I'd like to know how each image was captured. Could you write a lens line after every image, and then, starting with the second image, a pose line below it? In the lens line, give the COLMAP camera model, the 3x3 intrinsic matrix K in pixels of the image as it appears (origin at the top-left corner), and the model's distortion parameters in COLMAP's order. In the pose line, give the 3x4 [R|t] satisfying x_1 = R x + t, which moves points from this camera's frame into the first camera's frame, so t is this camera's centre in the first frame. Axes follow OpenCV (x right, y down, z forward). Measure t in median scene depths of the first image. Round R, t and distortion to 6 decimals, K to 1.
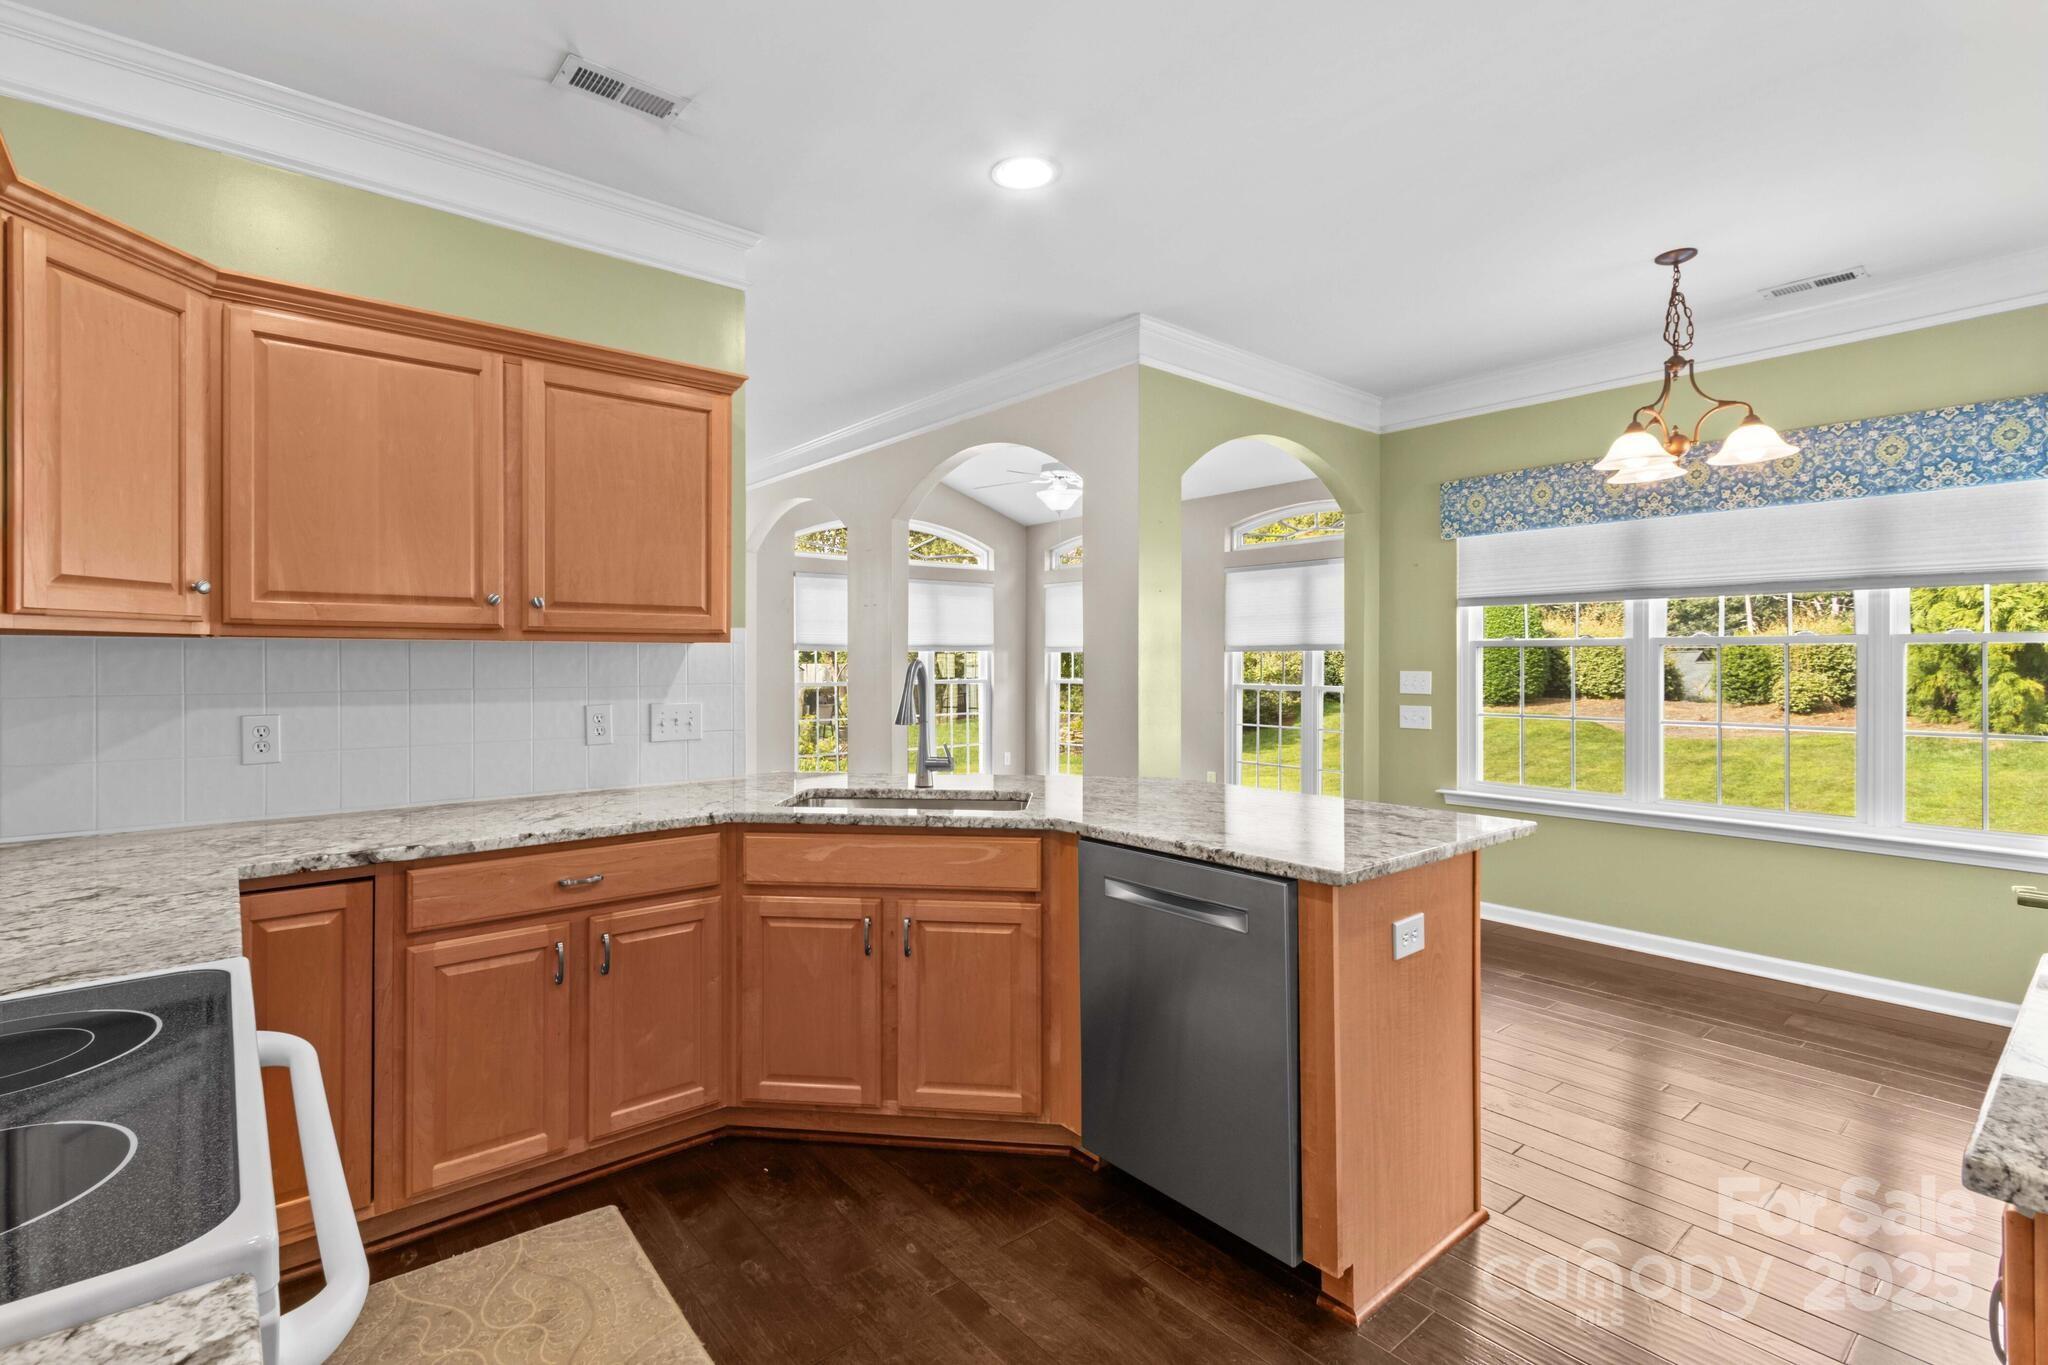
lens RADIAL K [[933.1, 0, 980.6], [0, 933.1, 650.2], [0, 0, 1]] dist [0.000018, 0.000017]
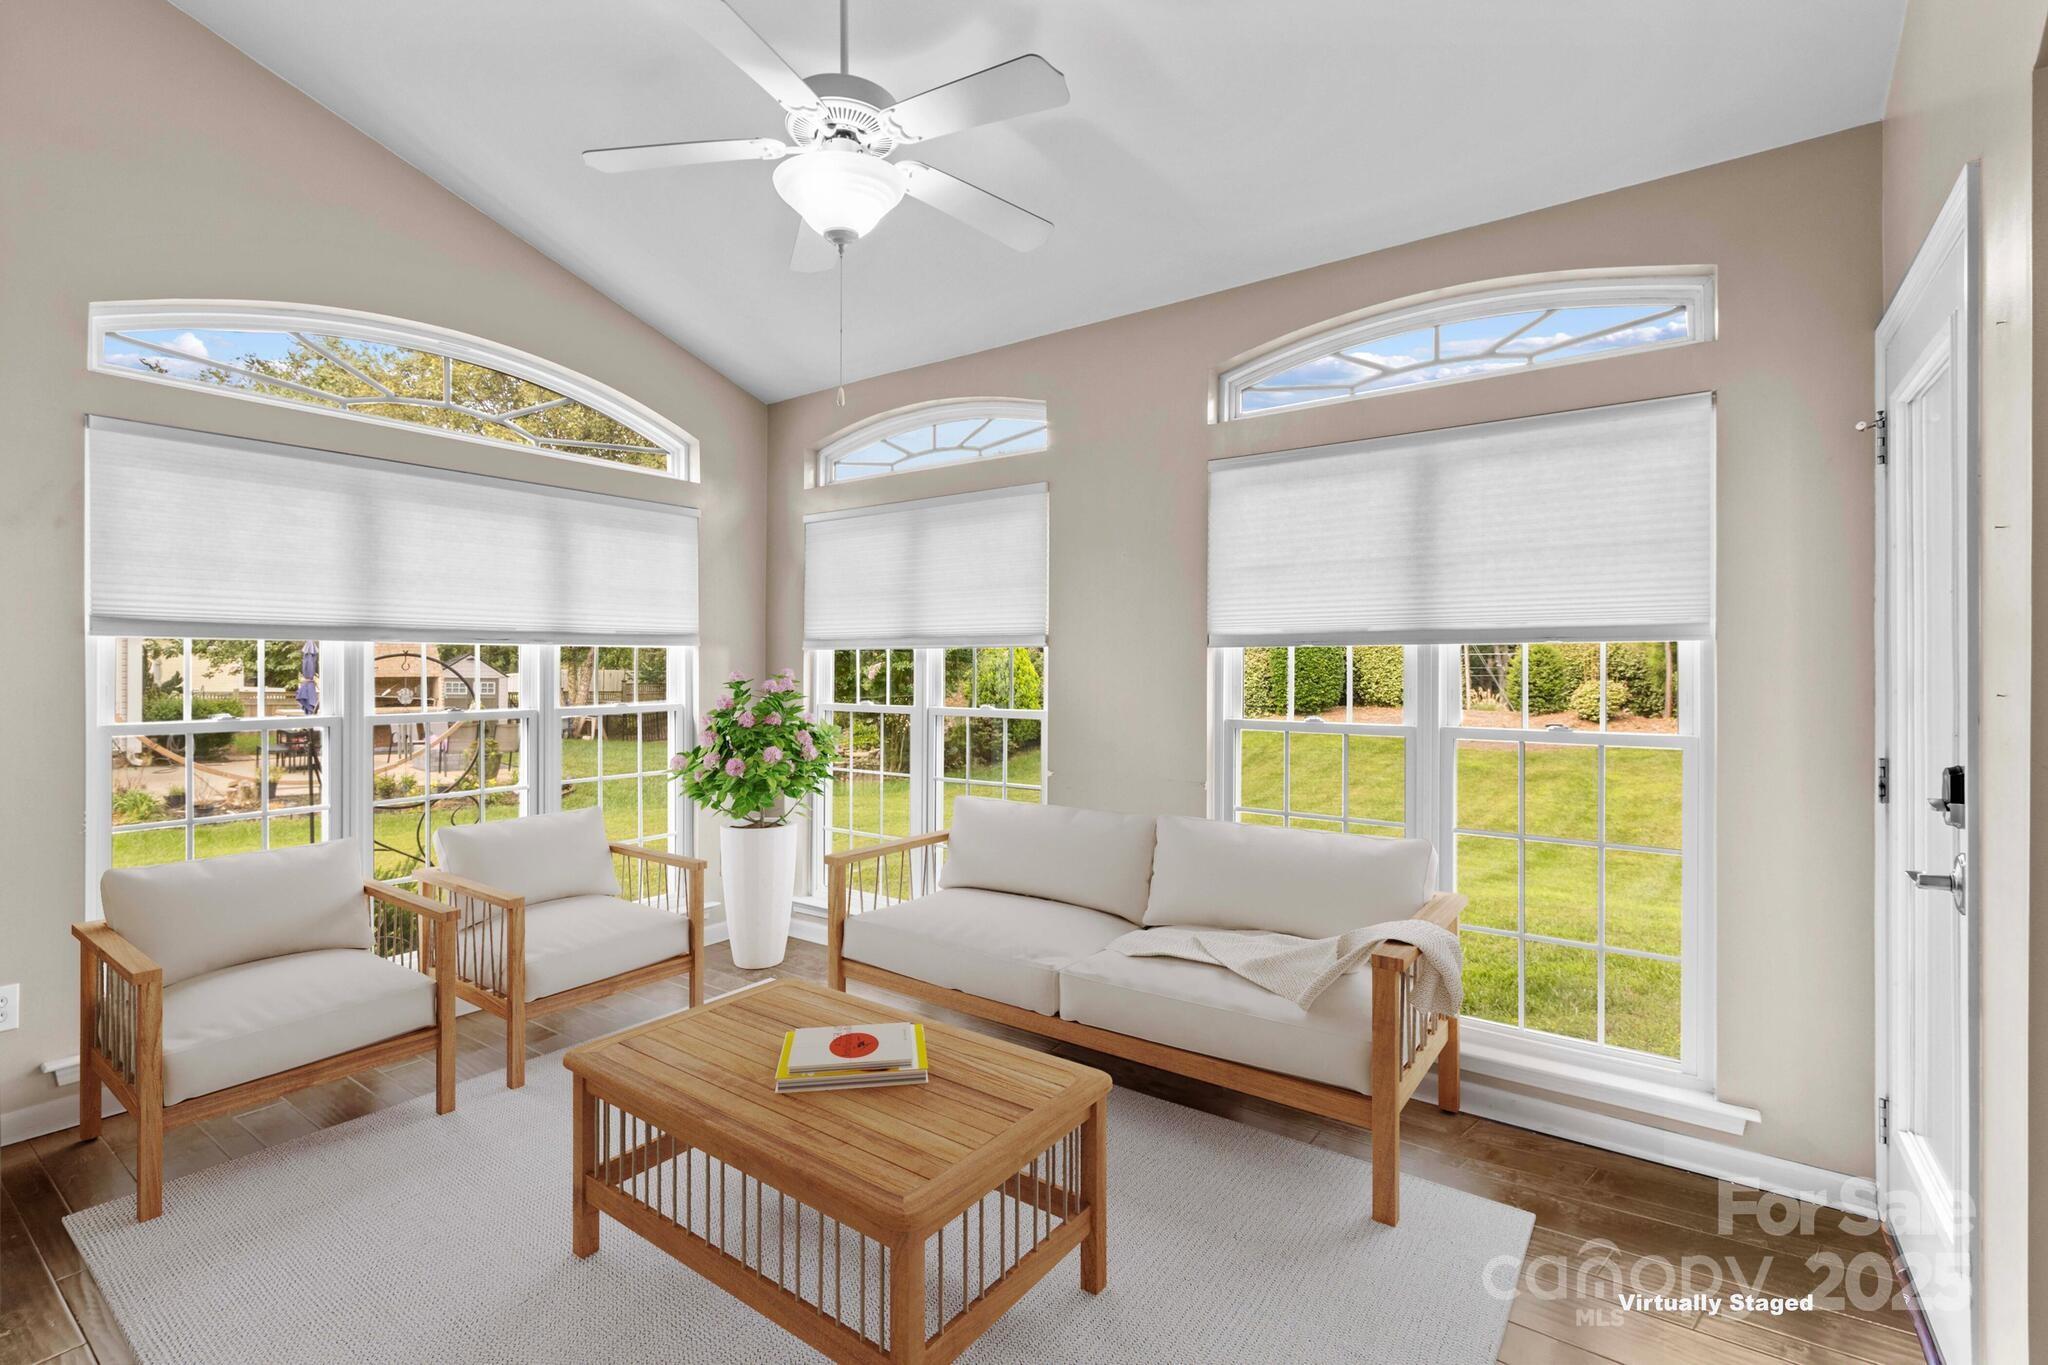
lens RADIAL K [[933.1, 0, 983.0], [0, 933.1, 658.4], [0, 0, 1]] dist [0.000018, 0.000017]
pose [[0.969306, 0.004188, 0.245820, 0.038519], [-0.004582, 0.999989, 0.001030, 0.005834], [-0.245813, -0.002125, 0.969315, 0.483687]]
